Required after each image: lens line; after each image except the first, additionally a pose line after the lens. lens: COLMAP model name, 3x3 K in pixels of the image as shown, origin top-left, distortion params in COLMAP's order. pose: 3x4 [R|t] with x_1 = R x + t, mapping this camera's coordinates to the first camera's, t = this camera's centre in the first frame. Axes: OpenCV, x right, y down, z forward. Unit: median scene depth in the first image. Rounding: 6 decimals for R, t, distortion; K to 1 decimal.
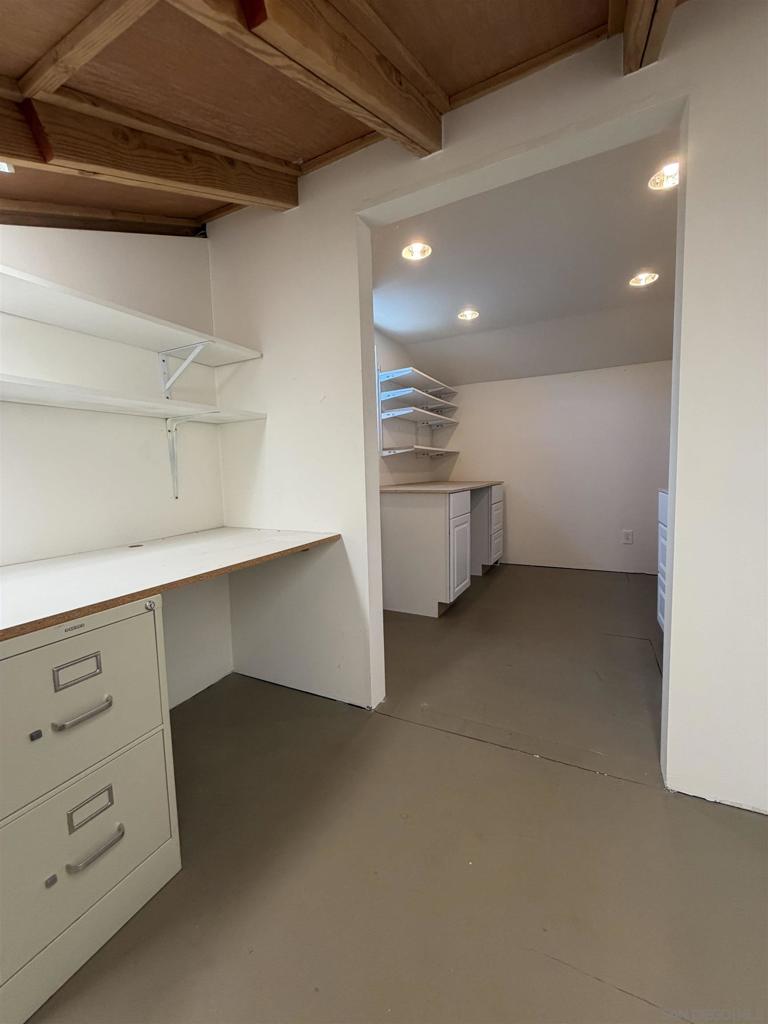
lens RADIAL K [[410.9, 0, 381.3], [0, 410.9, 511.8], [0, 0, 1]] dist [-0.002353, 0.000709]
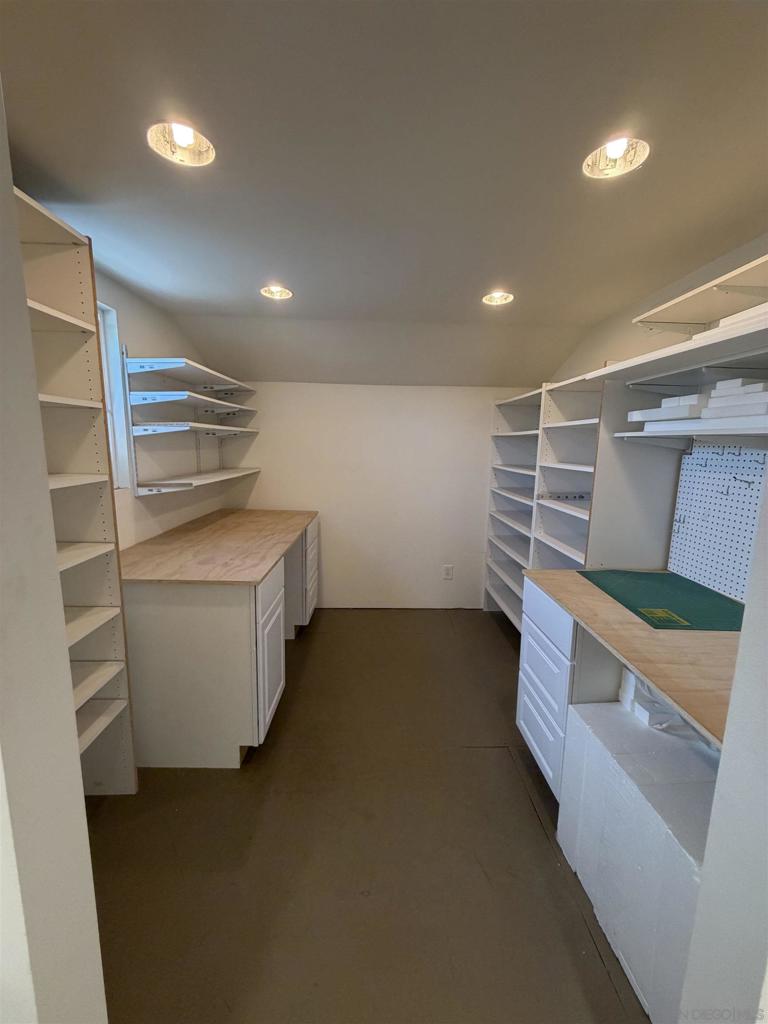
lens RADIAL K [[410.9, 0, 382.9], [0, 410.9, 509.1], [0, 0, 1]] dist [-0.002353, 0.000709]
pose [[0.878265, -0.031000, 0.477168, 0.032506], [0.000276, 0.997929, 0.064324, -0.158667], [-0.478174, -0.056362, 0.876455, 0.290932]]
